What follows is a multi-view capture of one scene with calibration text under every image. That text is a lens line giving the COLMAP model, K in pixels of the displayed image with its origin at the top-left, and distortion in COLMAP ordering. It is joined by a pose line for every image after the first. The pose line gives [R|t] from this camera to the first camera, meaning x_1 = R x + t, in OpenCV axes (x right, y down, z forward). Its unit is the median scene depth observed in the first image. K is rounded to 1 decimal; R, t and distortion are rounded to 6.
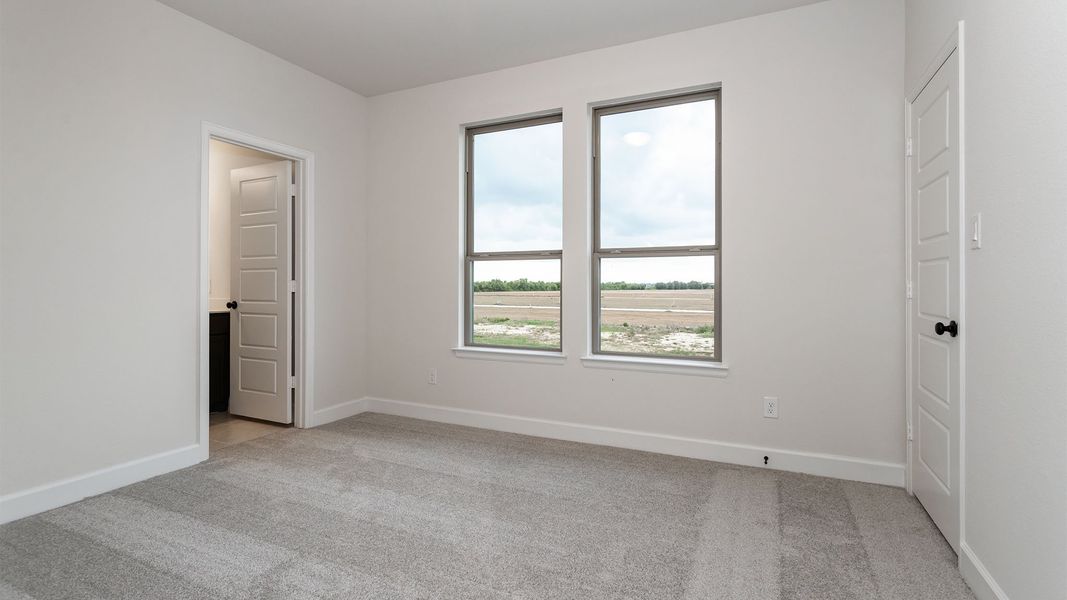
lens RADIAL K [[502.0, 0, 537.5], [0, 502.0, 290.3], [0, 0, 1]] dist [0.003100, 0.001125]
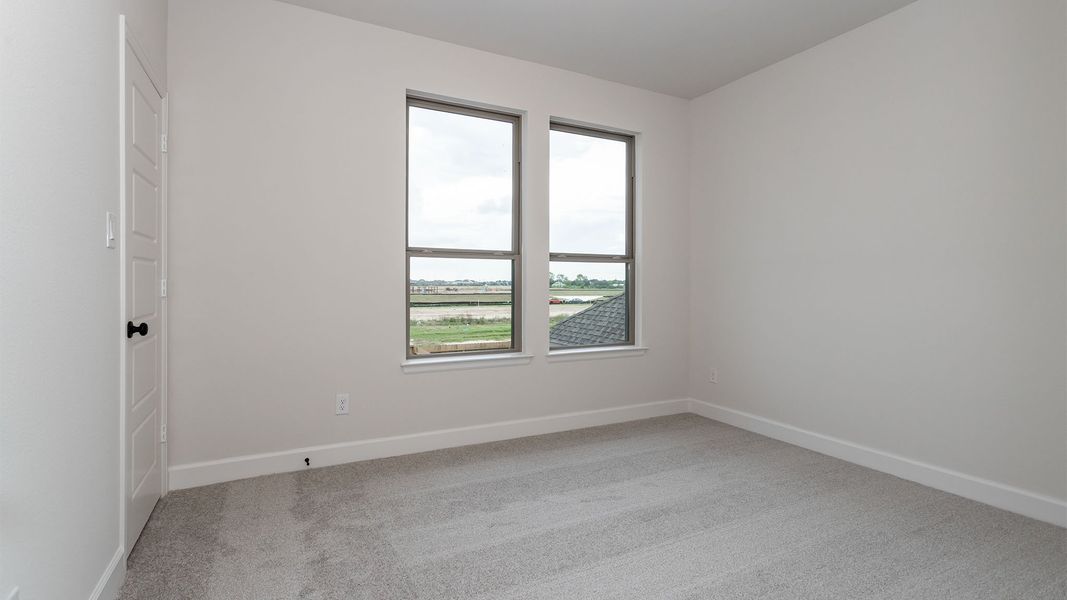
lens RADIAL K [[502.0, 0, 554.3], [0, 502.0, 293.0], [0, 0, 1]] dist [0.003100, 0.001125]
pose [[0.592546, -0.008939, 0.805487, -0.533997], [0.003463, 0.999957, 0.008549, -0.003264], [-0.805529, -0.002276, 0.592552, 0.253698]]
